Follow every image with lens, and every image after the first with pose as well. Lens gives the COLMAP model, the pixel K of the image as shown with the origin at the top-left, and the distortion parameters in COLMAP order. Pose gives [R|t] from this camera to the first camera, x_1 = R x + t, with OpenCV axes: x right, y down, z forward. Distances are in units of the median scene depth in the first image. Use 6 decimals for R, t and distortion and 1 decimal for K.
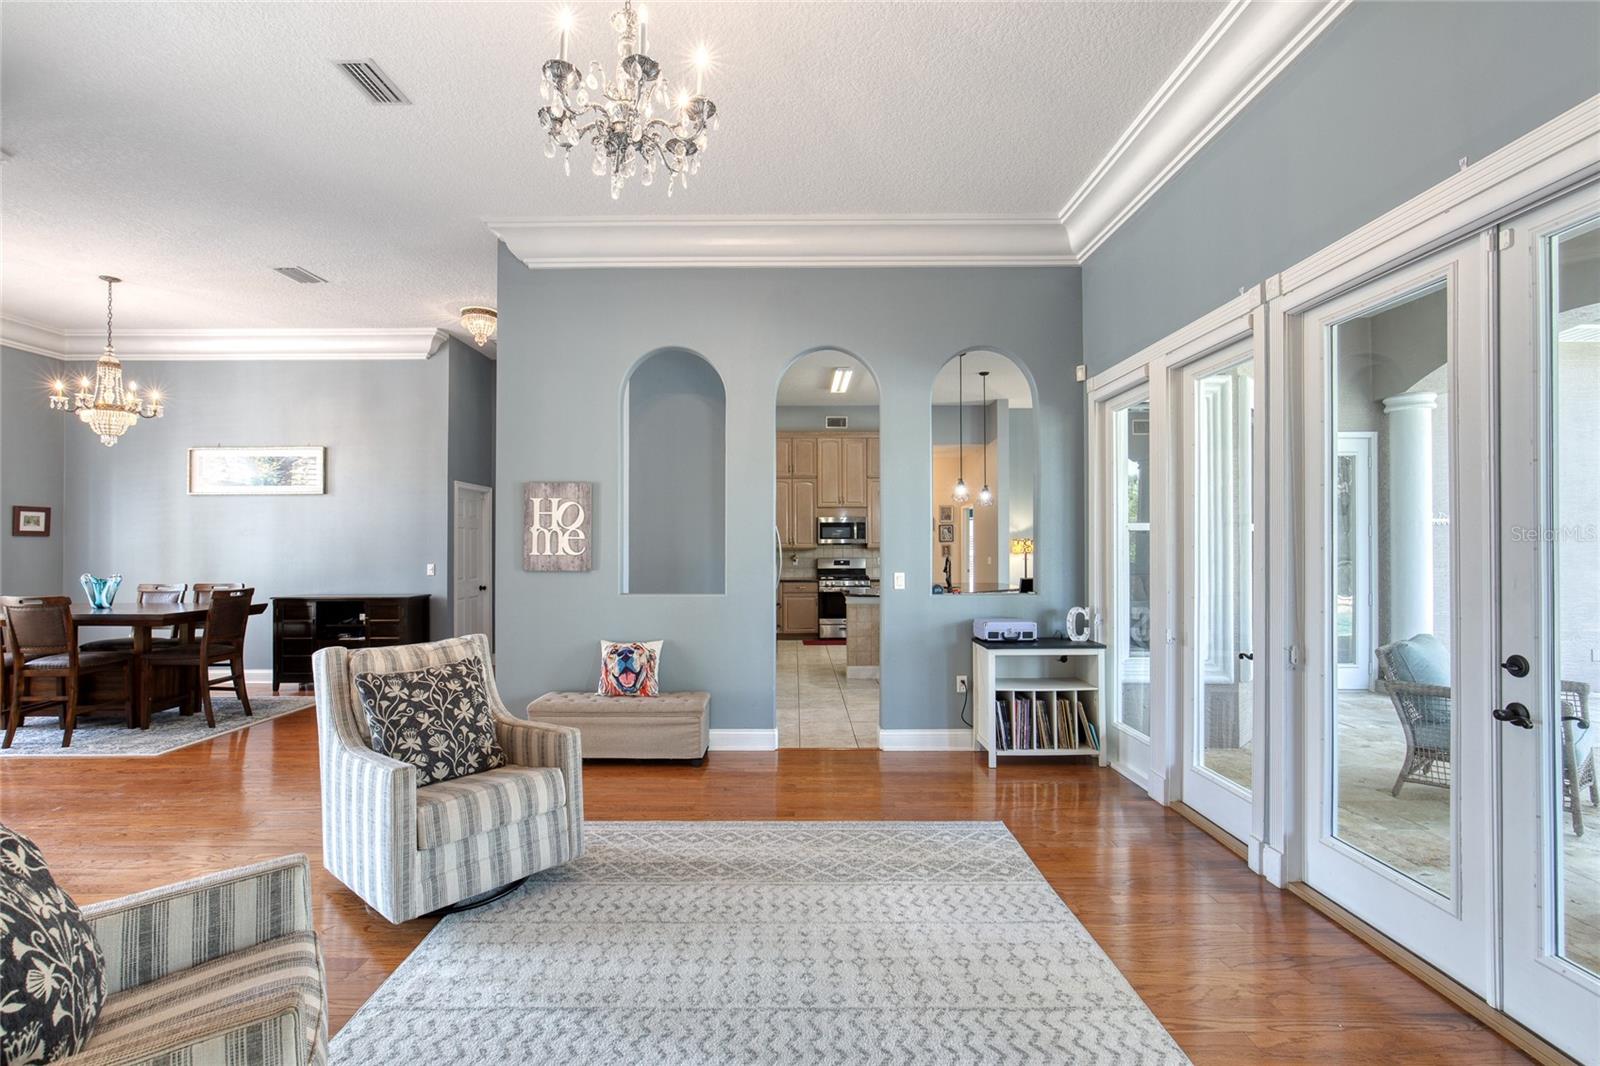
lens RADIAL K [[729.1, 0, 793.3], [0, 729.1, 537.2], [0, 0, 1]] dist [-0.016213, 0.006922]
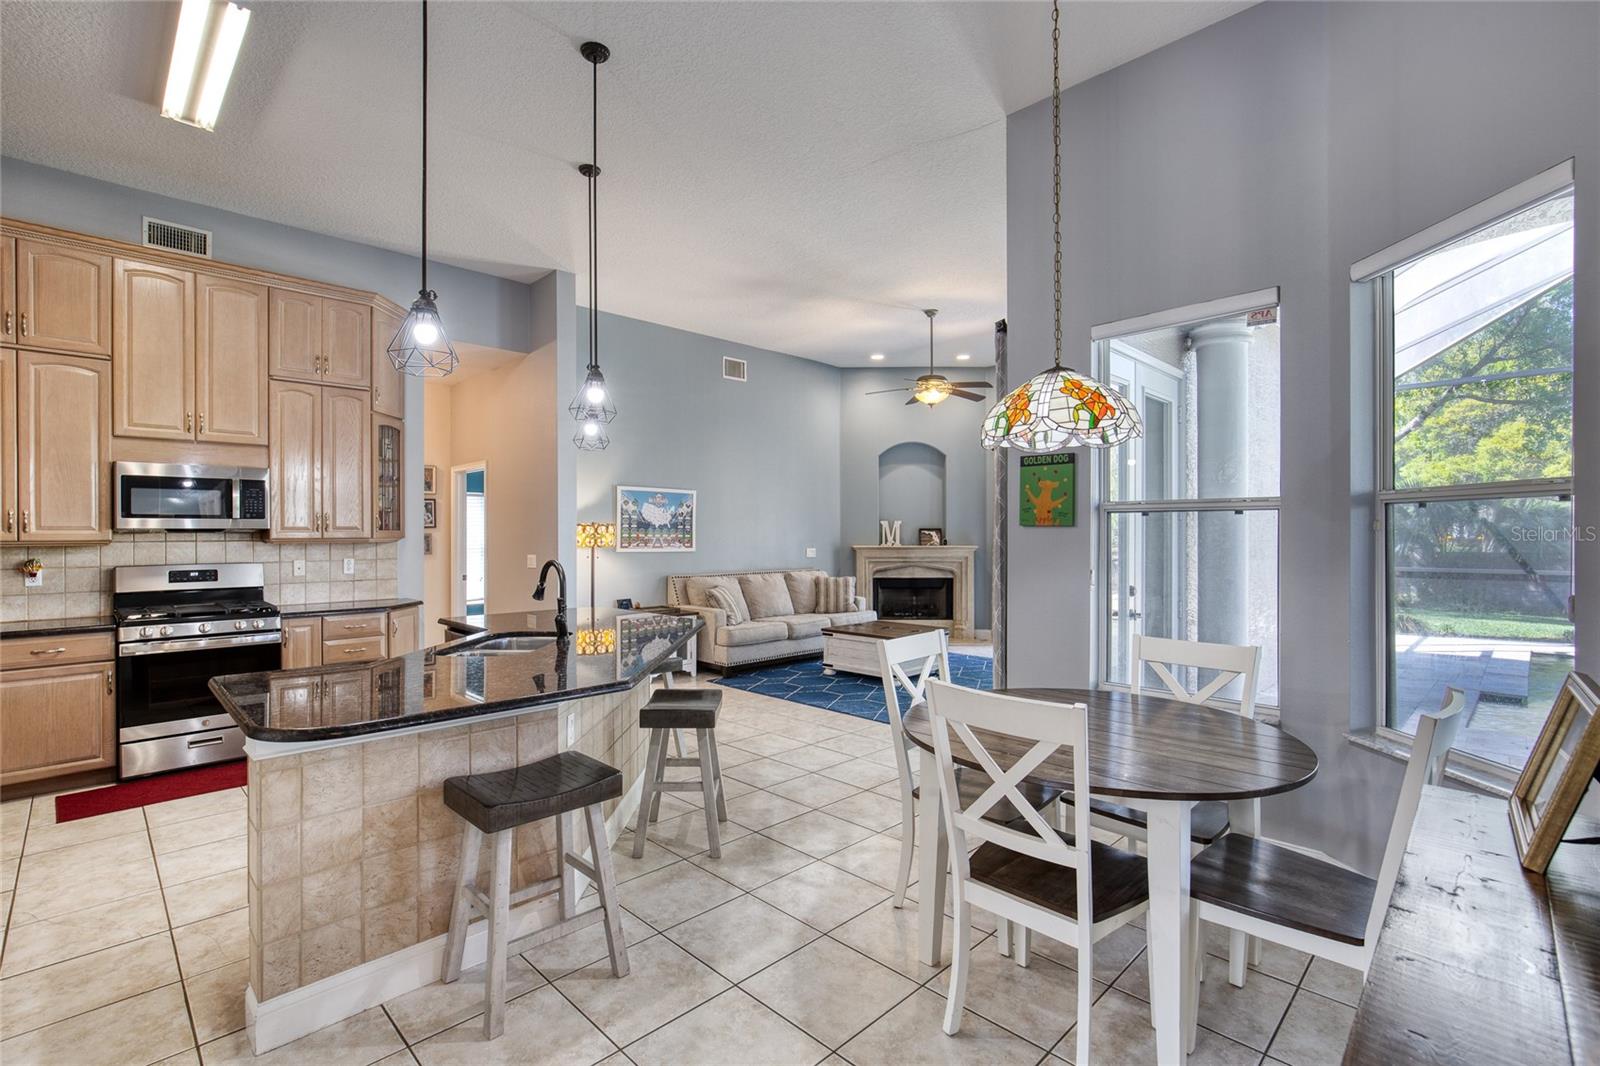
lens RADIAL K [[729.1, 0, 792.2], [0, 729.1, 533.6], [0, 0, 1]] dist [-0.016213, 0.006922]
pose [[0.710980, -0.000424, 0.703213, 0.044270], [-0.005098, 0.999970, 0.005758, 0.015468], [-0.703194, -0.007679, 0.710956, 1.071209]]
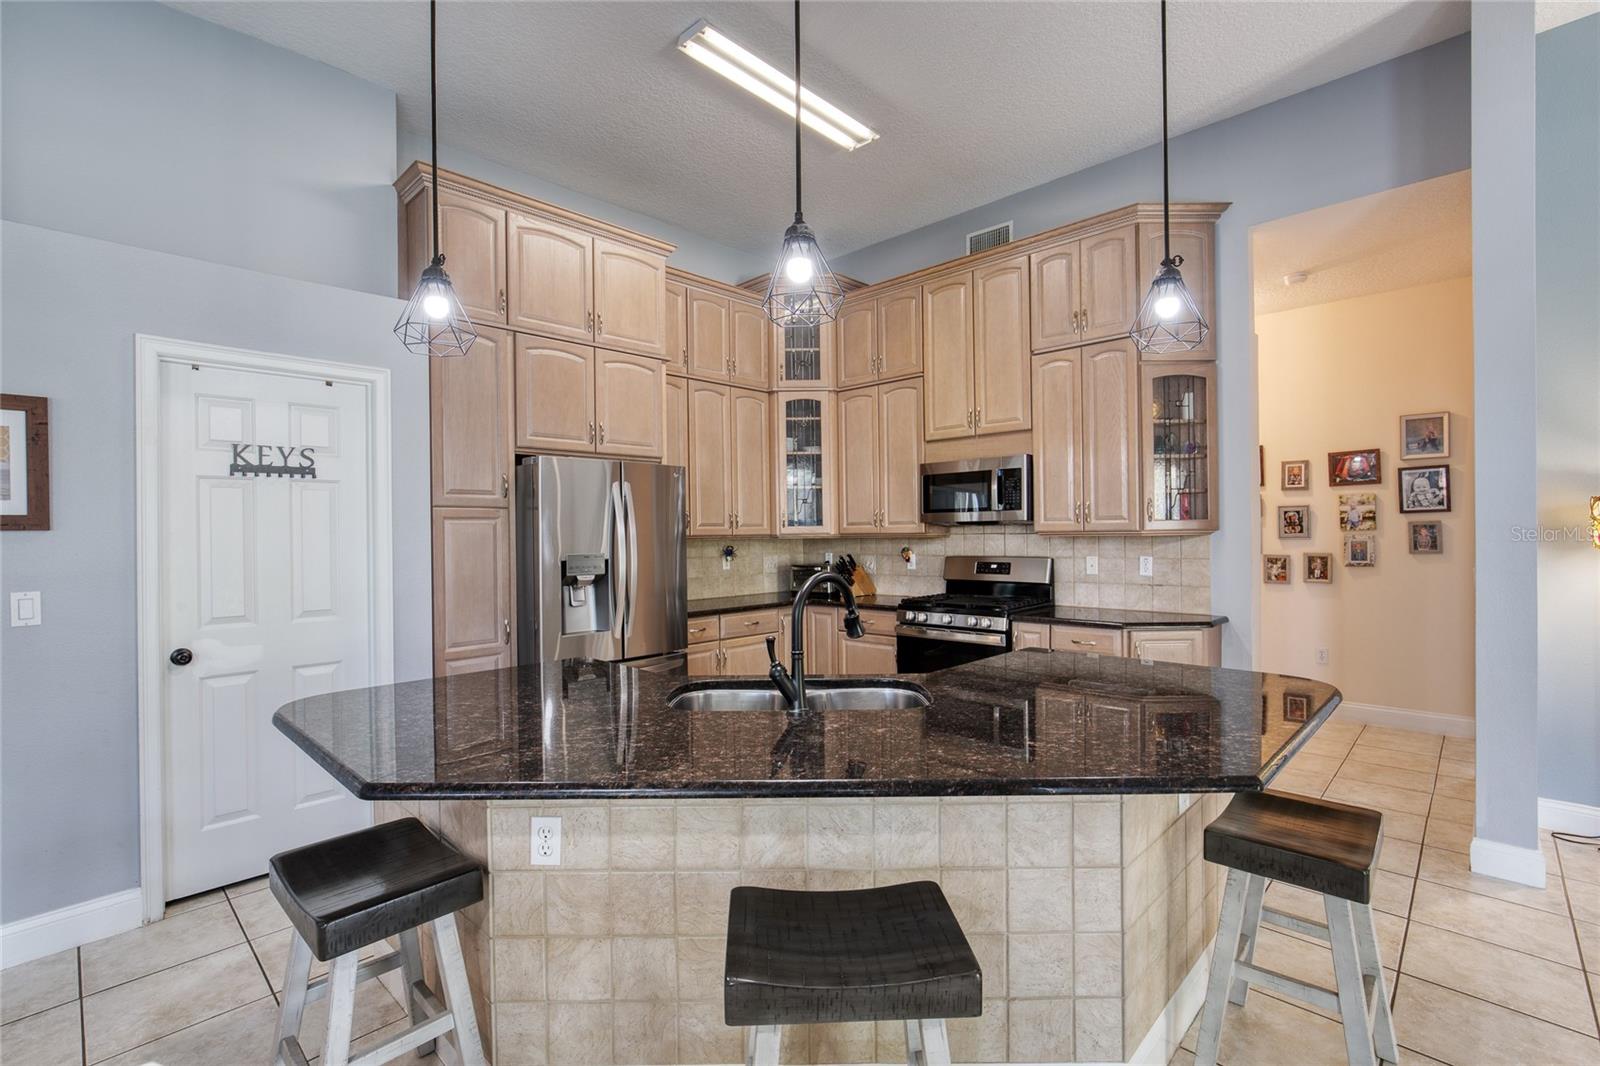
lens RADIAL K [[729.1, 0, 787.9], [0, 729.1, 535.0], [0, 0, 1]] dist [-0.016213, 0.006922]
pose [[0.714519, -0.004369, -0.699603, 0.641197], [0.019015, 0.999732, 0.013176, 0.018611], [0.699358, -0.022717, 0.714411, 1.415133]]
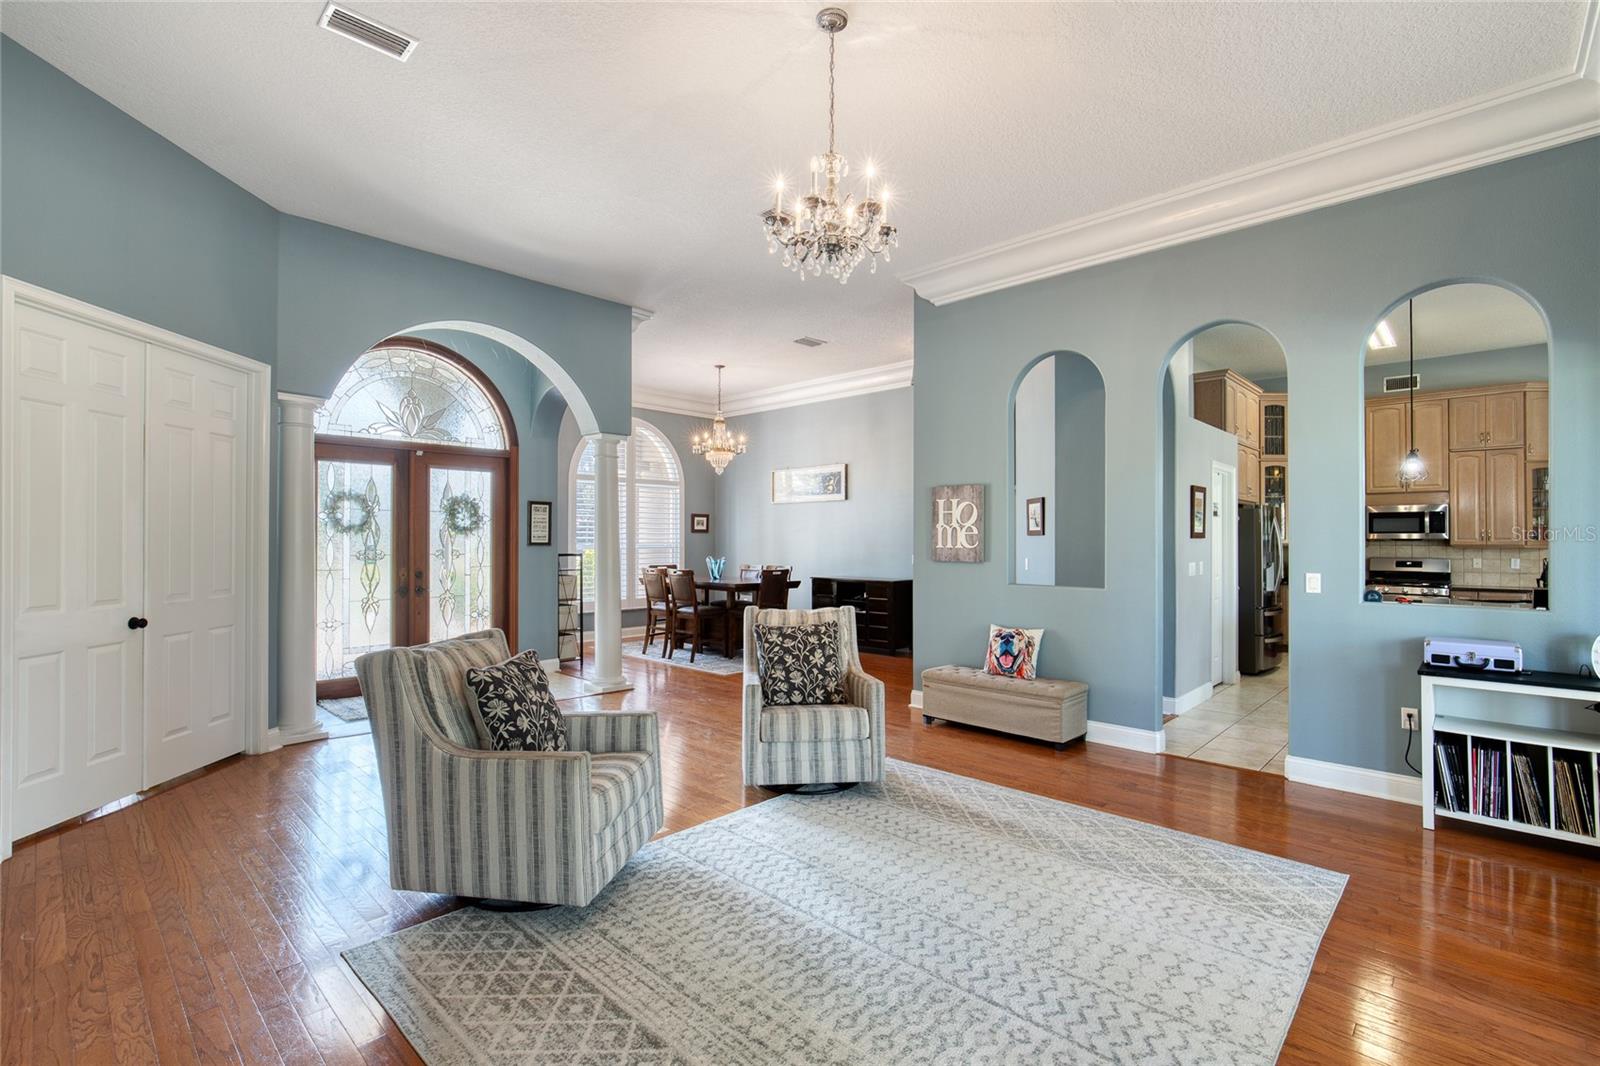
lens RADIAL K [[729.1, 0, 790.2], [0, 729.1, 532.8], [0, 0, 1]] dist [-0.016213, 0.006922]
pose [[0.720251, -0.002505, -0.693709, 0.292392], [0.003159, 0.999995, -0.000331, -0.000123], [0.693706, -0.001953, 0.720255, -0.023341]]
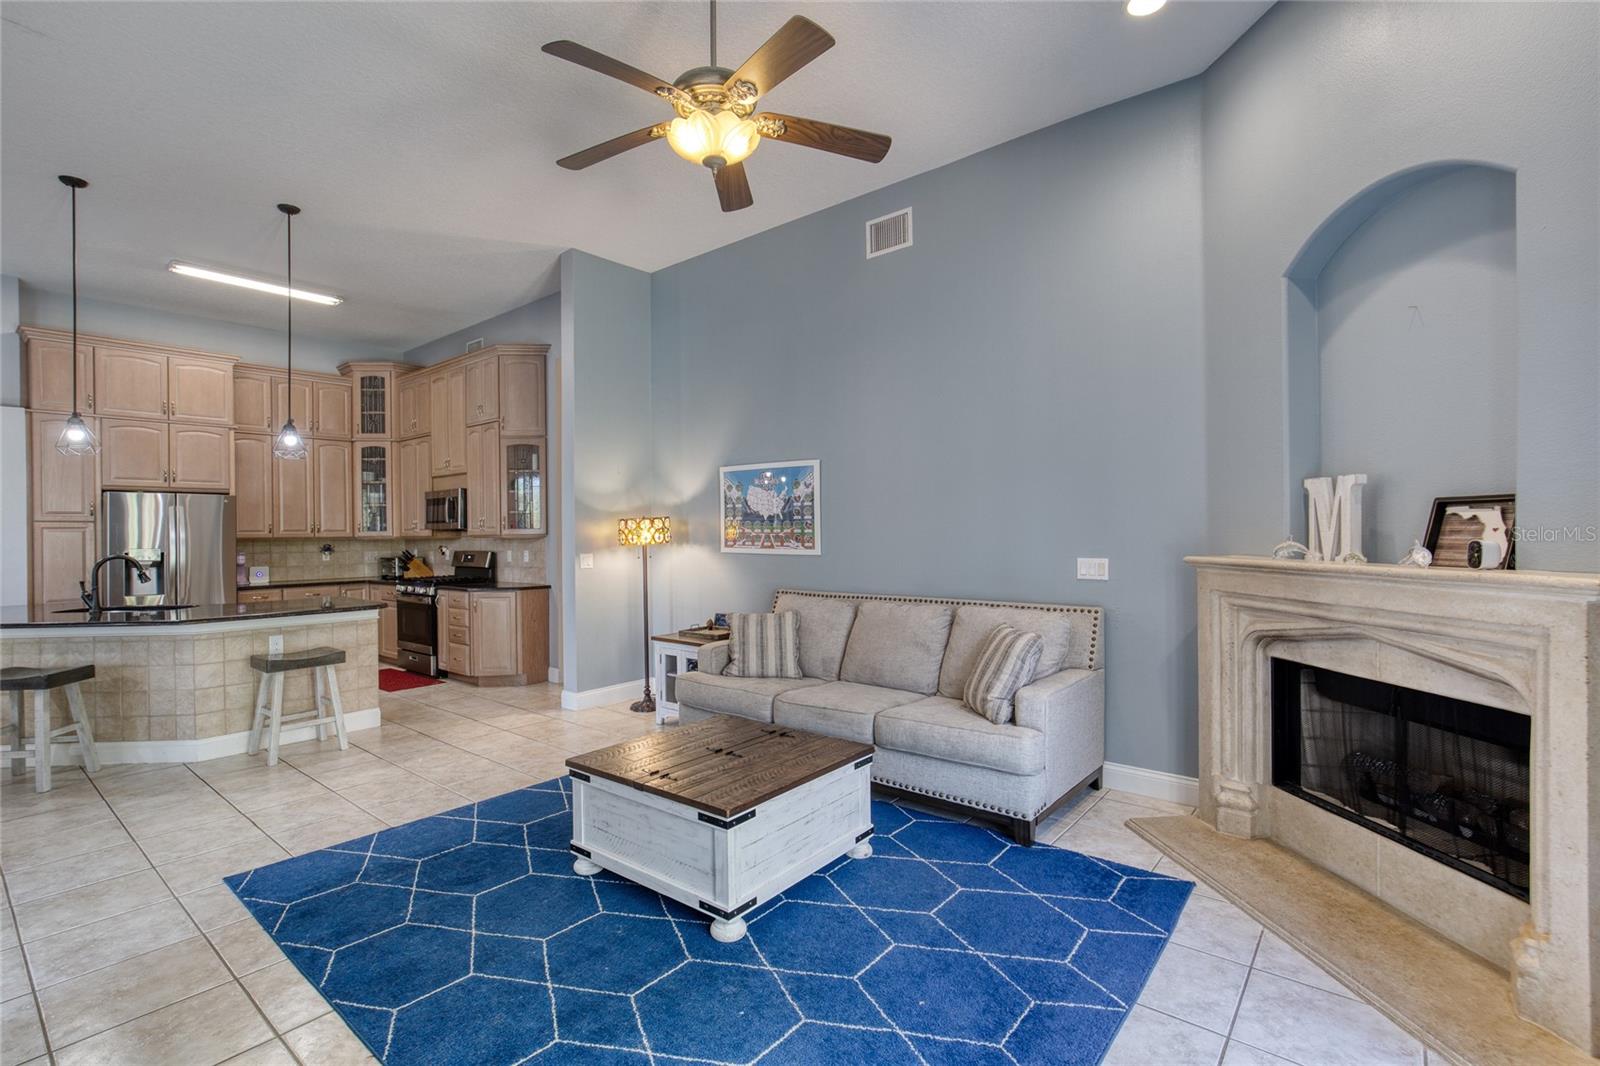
lens RADIAL K [[729.1, 0, 792.9], [0, 729.1, 533.7], [0, 0, 1]] dist [-0.016213, 0.006922]
pose [[0.770373, -0.004629, -0.637577, 1.676942], [0.017662, 0.999745, 0.014081, 0.019901], [0.637349, -0.022108, 0.770258, 1.553359]]
